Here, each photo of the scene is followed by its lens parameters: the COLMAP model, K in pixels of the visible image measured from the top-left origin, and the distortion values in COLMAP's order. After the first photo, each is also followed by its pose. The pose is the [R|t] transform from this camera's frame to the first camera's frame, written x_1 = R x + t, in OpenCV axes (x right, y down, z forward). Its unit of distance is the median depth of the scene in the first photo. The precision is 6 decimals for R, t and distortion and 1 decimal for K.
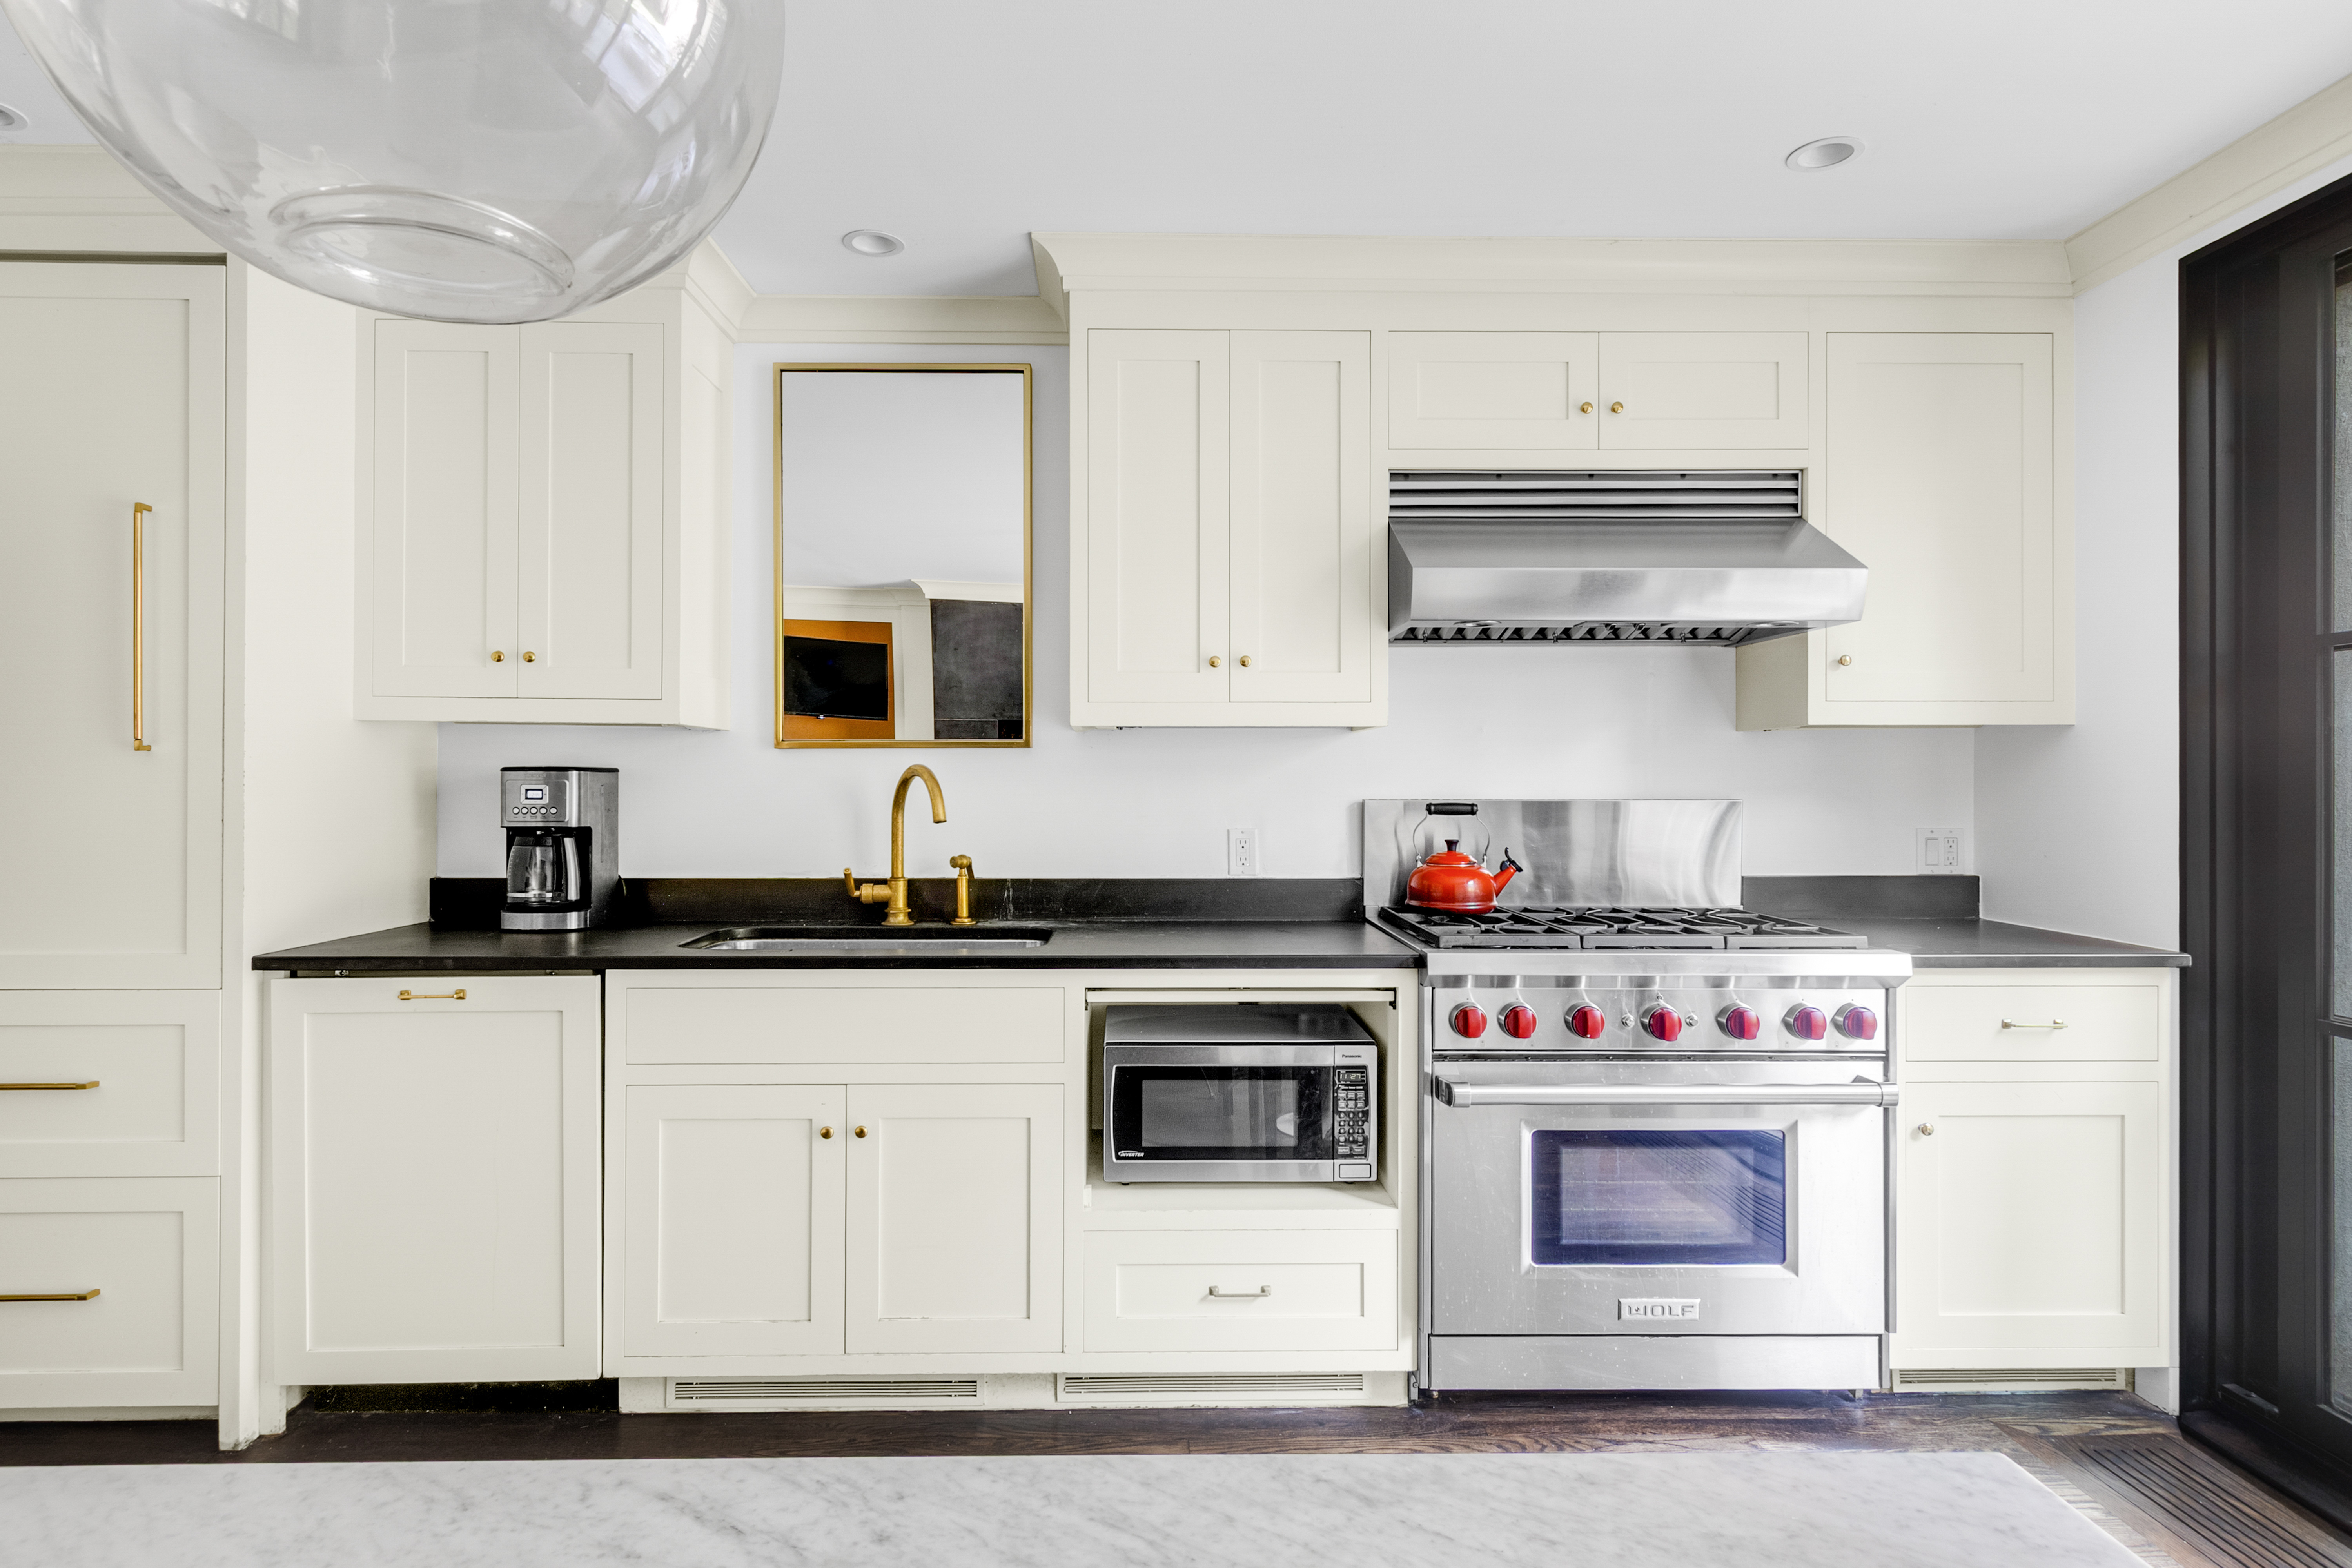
lens RADIAL K [[1320.0, 0, 1171.7], [0, 1320.0, 794.6], [0, 0, 1]] dist [0.011310, -0.001028]
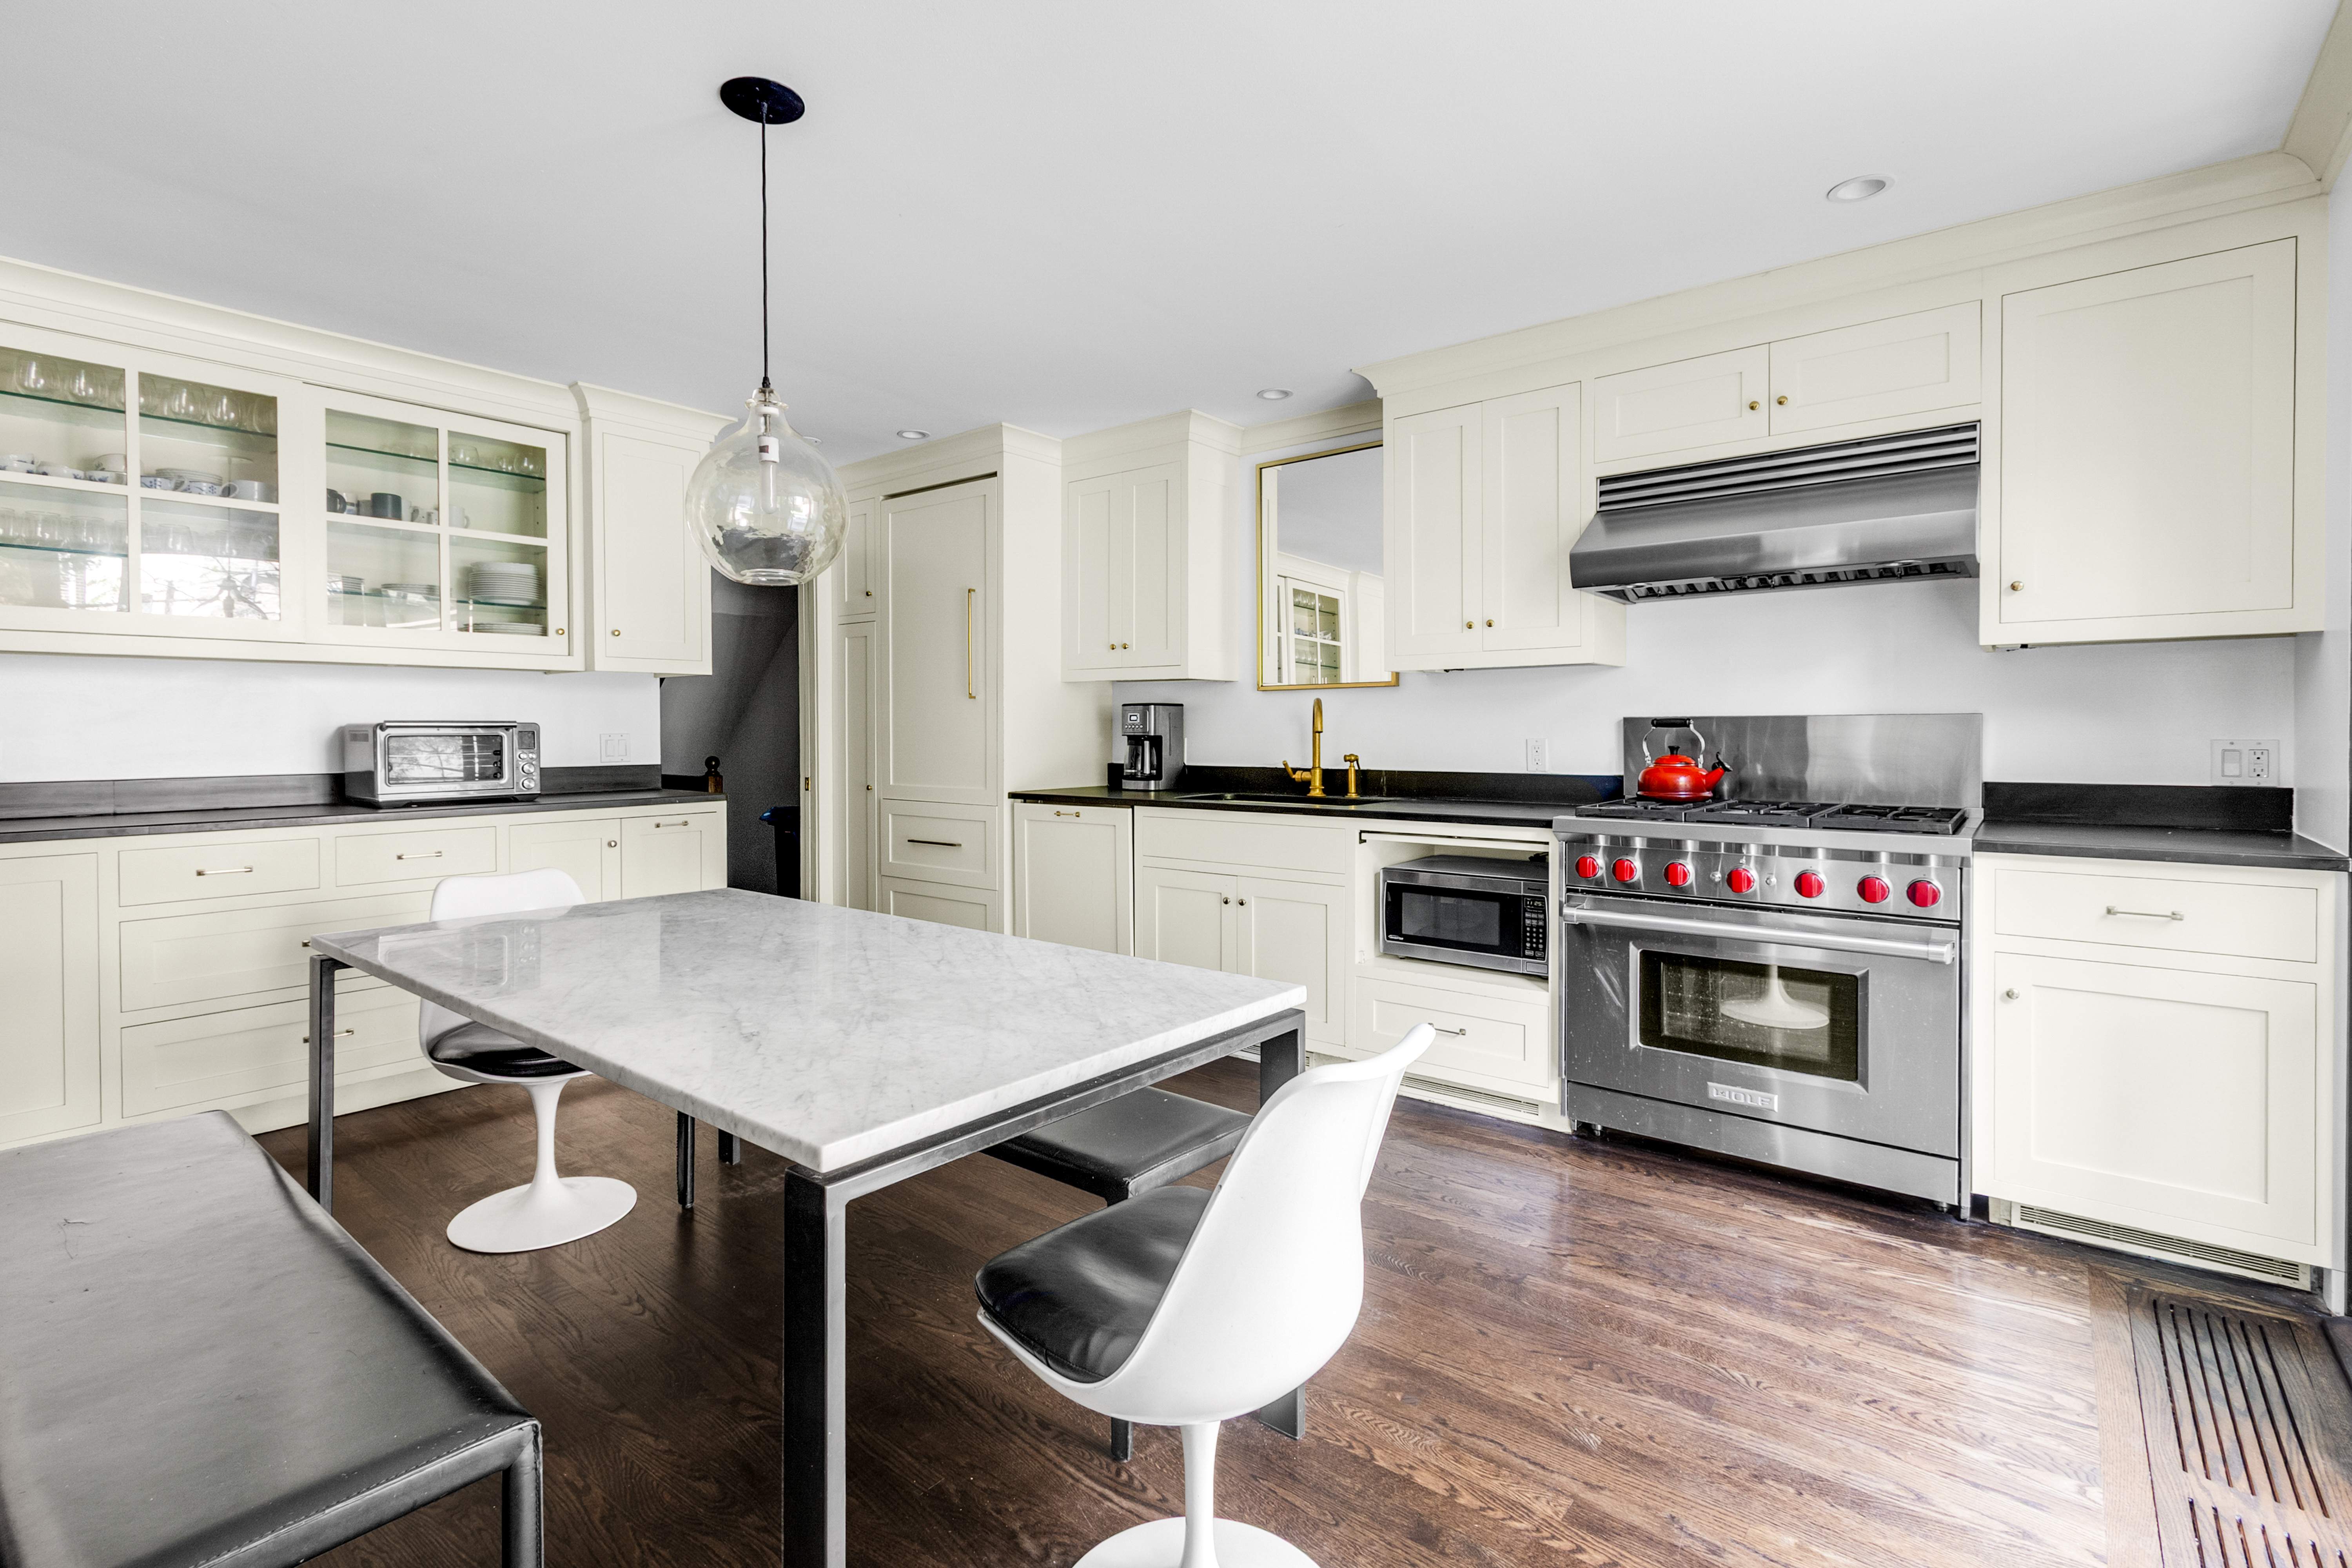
lens RADIAL K [[1094.5, 0, 1164.4], [0, 1094.5, 769.6], [0, 0, 1]] dist [-0.000745, -0.000273]
pose [[0.765566, 0.018806, -0.643082, 0.562621], [-0.001484, 0.999622, 0.027465, 0.030170], [0.643355, -0.020071, 0.765305, -0.180455]]
